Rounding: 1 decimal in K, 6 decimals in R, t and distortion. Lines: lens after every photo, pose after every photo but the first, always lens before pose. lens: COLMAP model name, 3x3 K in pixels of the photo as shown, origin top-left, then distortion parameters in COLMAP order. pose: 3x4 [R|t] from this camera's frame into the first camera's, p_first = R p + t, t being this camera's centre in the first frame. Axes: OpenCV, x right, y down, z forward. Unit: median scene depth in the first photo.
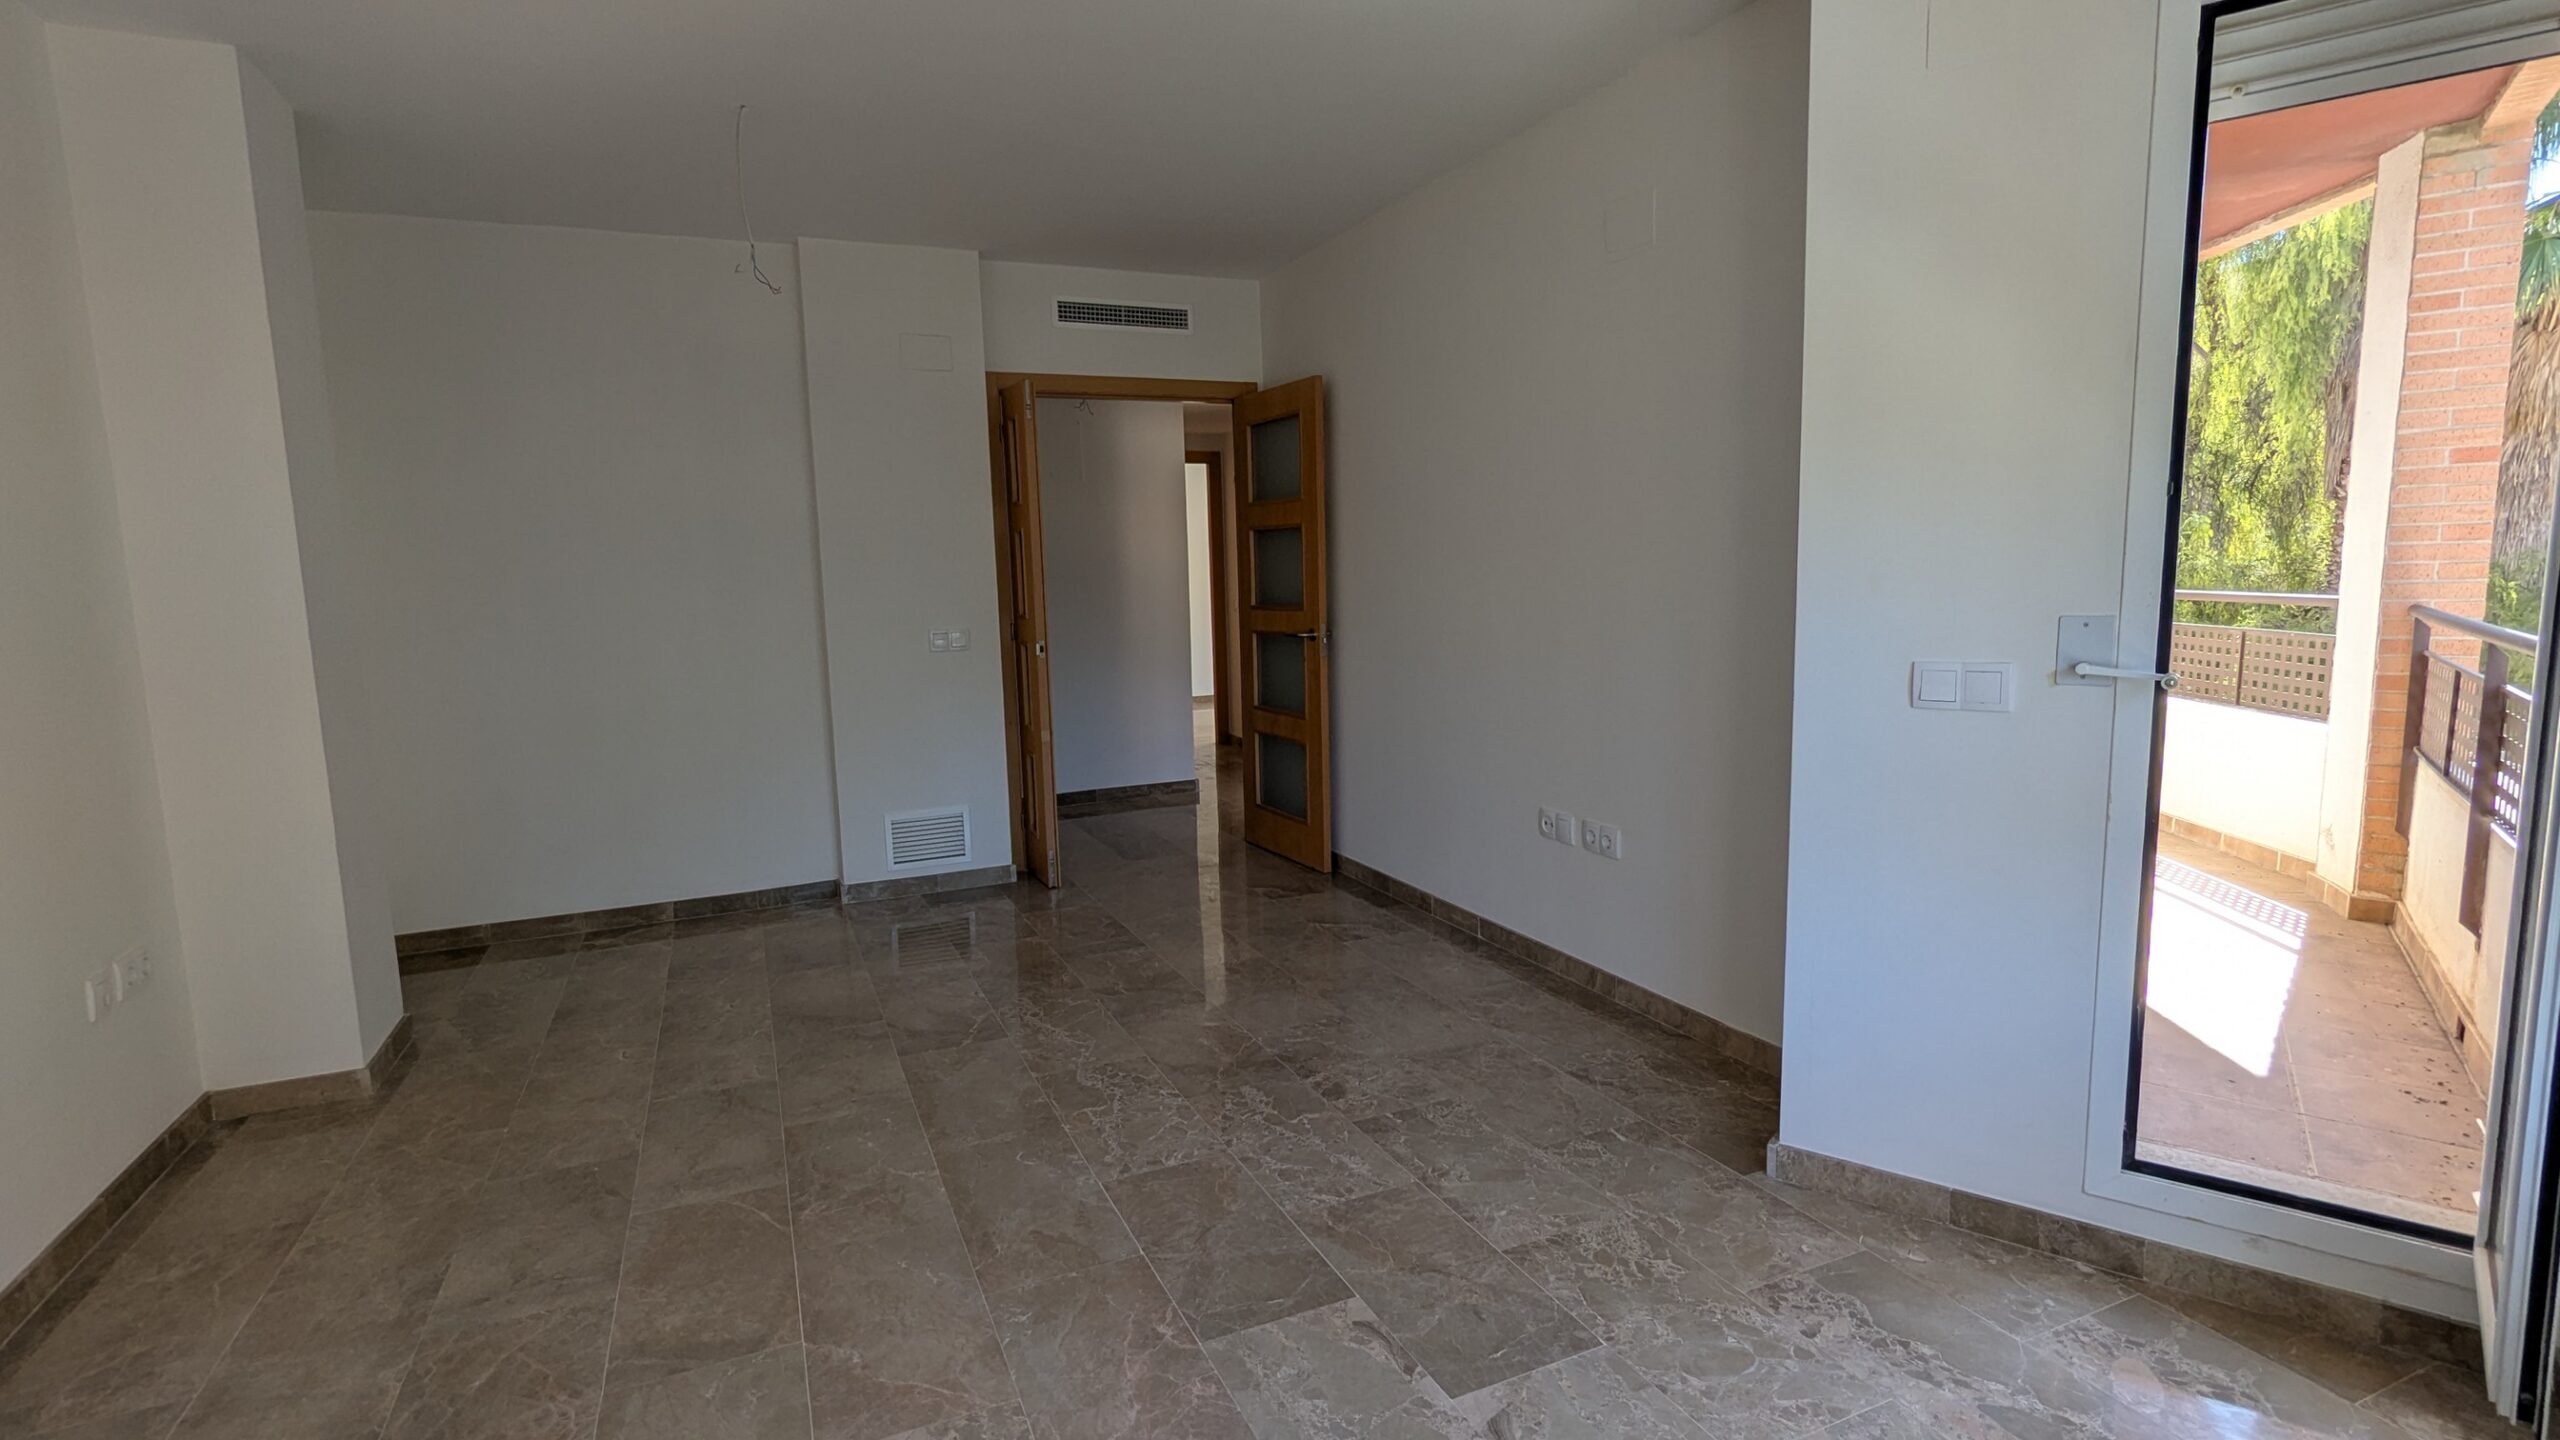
lens RADIAL K [[1209.7, 0, 1280.0], [0, 1209.7, 720.0], [0, 0, 1]] dist [0.000019, 0.001039]
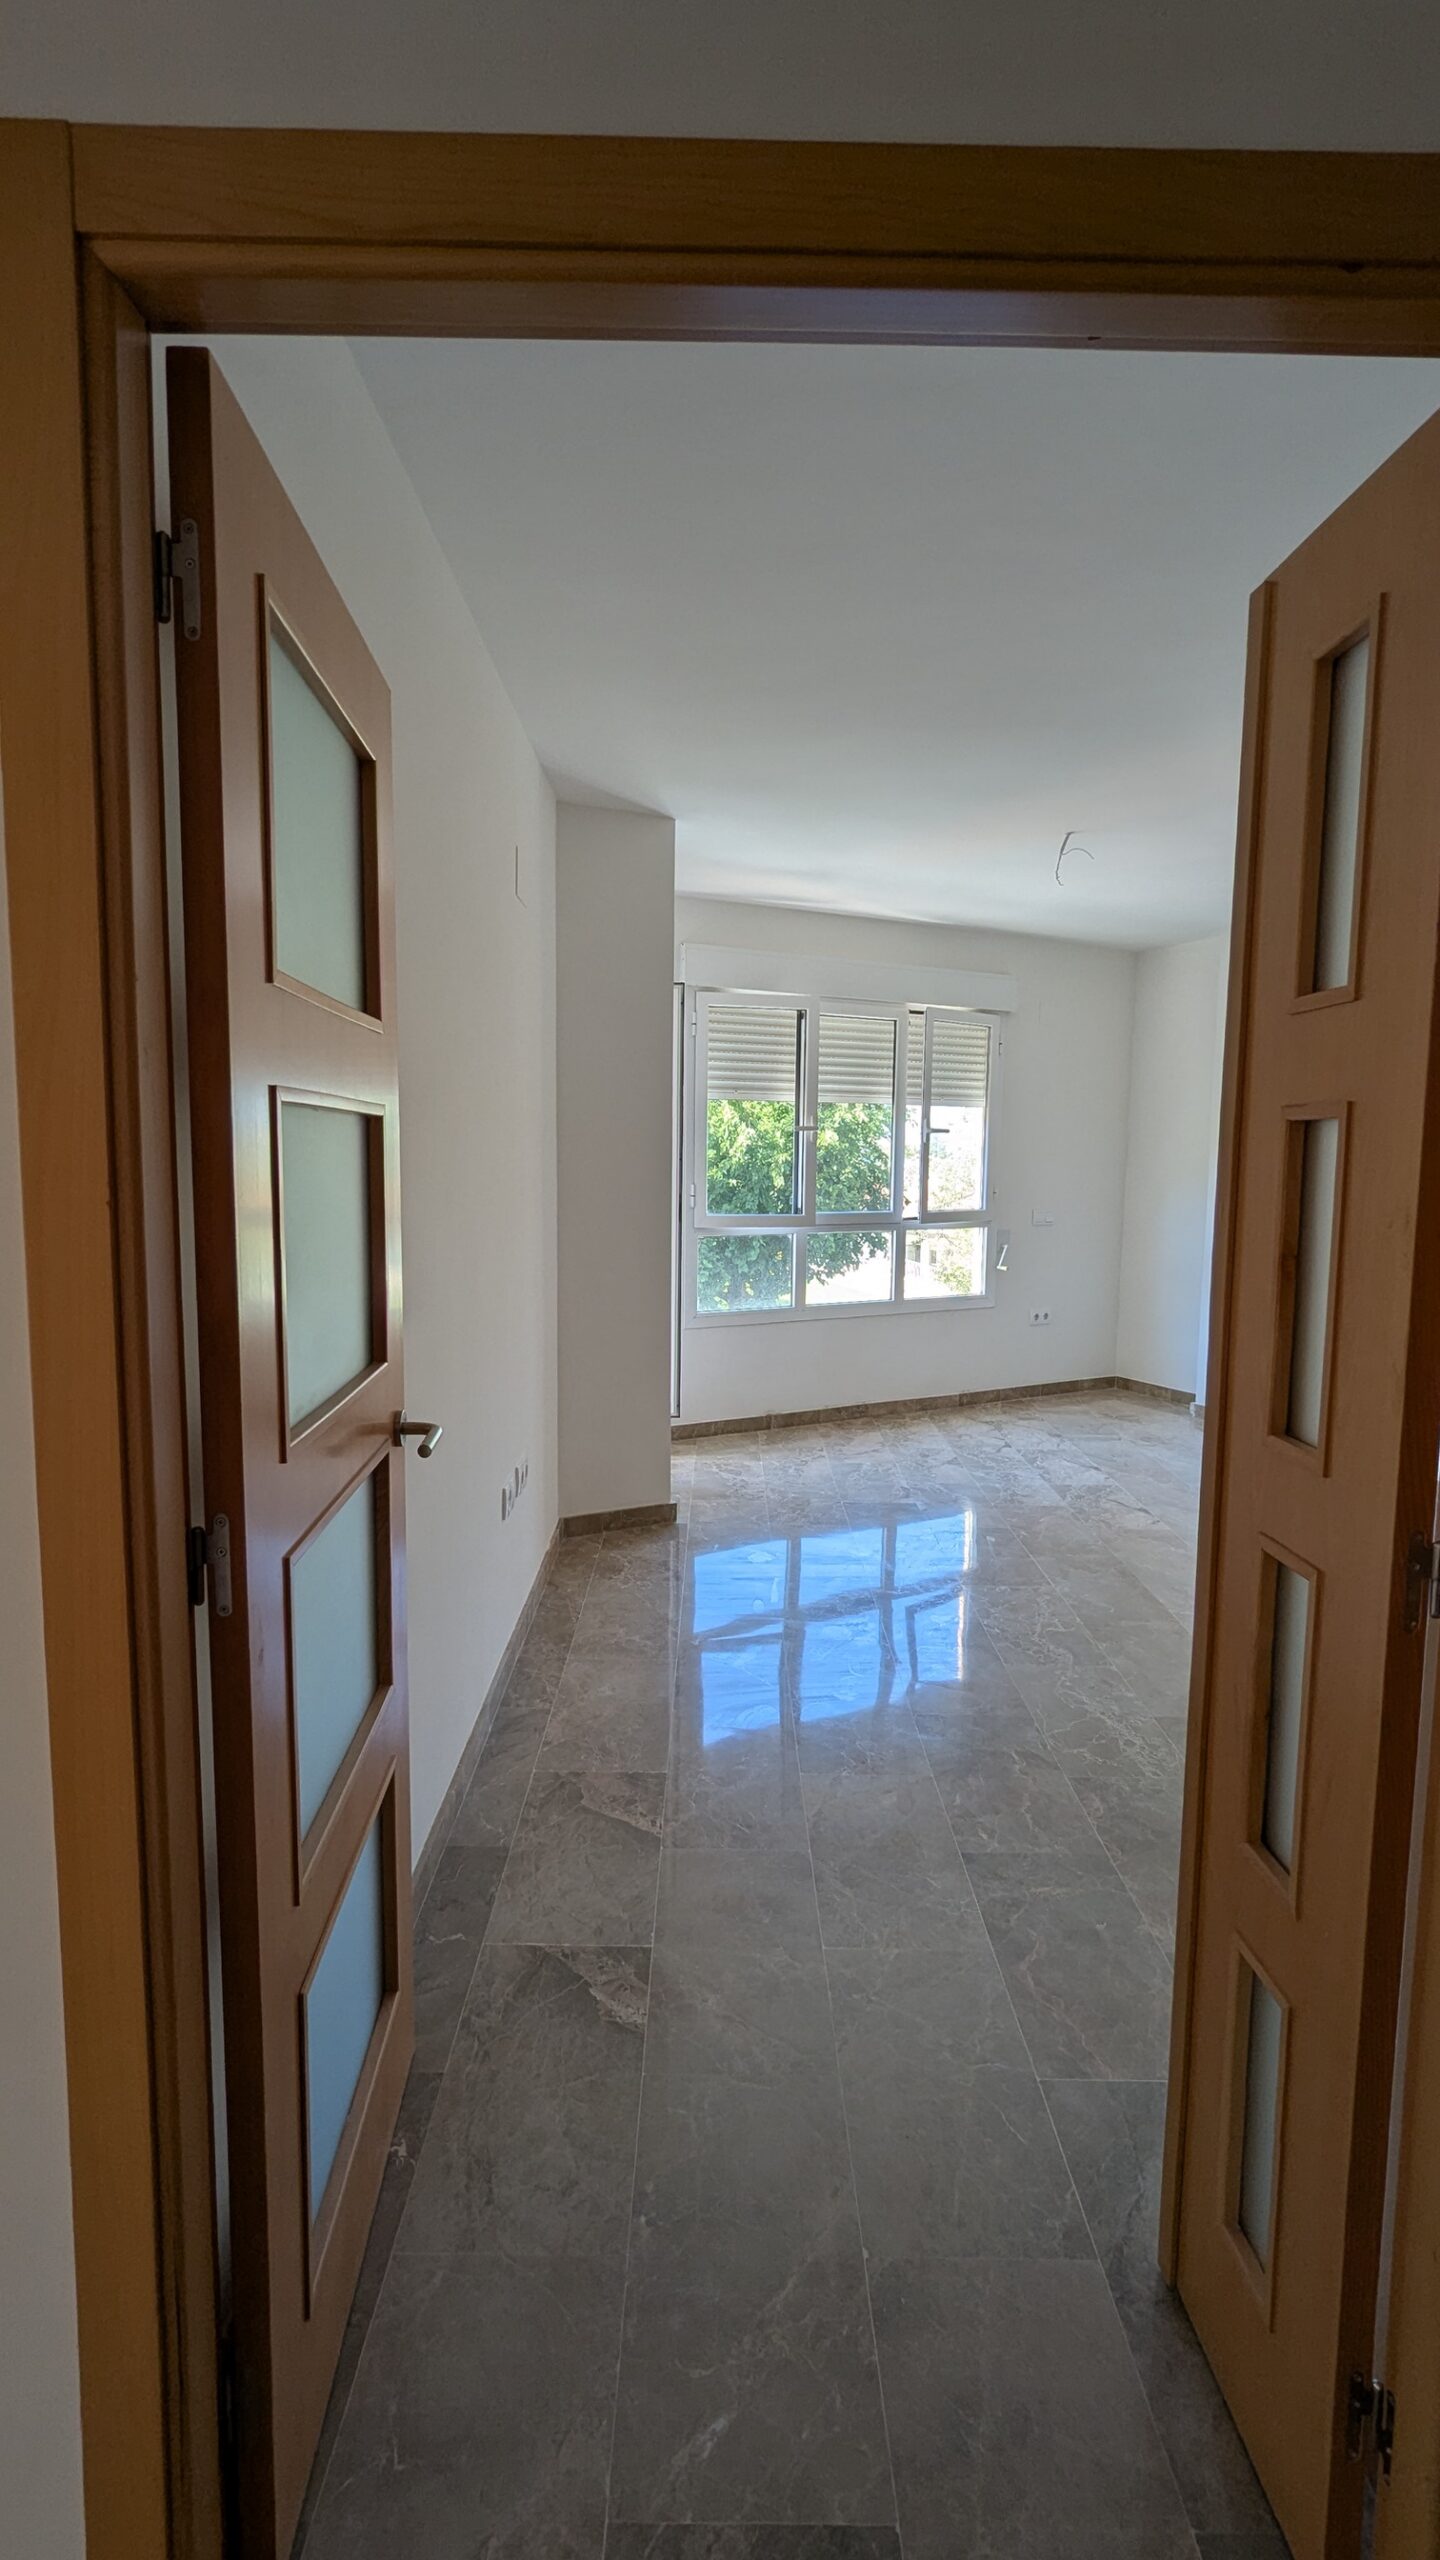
lens RADIAL K [[1209.7, 0, 720.0], [0, 1209.7, 1280.0], [0, 0, 1]] dist [0.000019, 0.001039]
pose [[-0.910014, -0.030801, 0.413432, -0.300391], [0.065471, 0.974046, 0.216677, -0.275400], [-0.409375, 0.224247, -0.884378, 1.900366]]
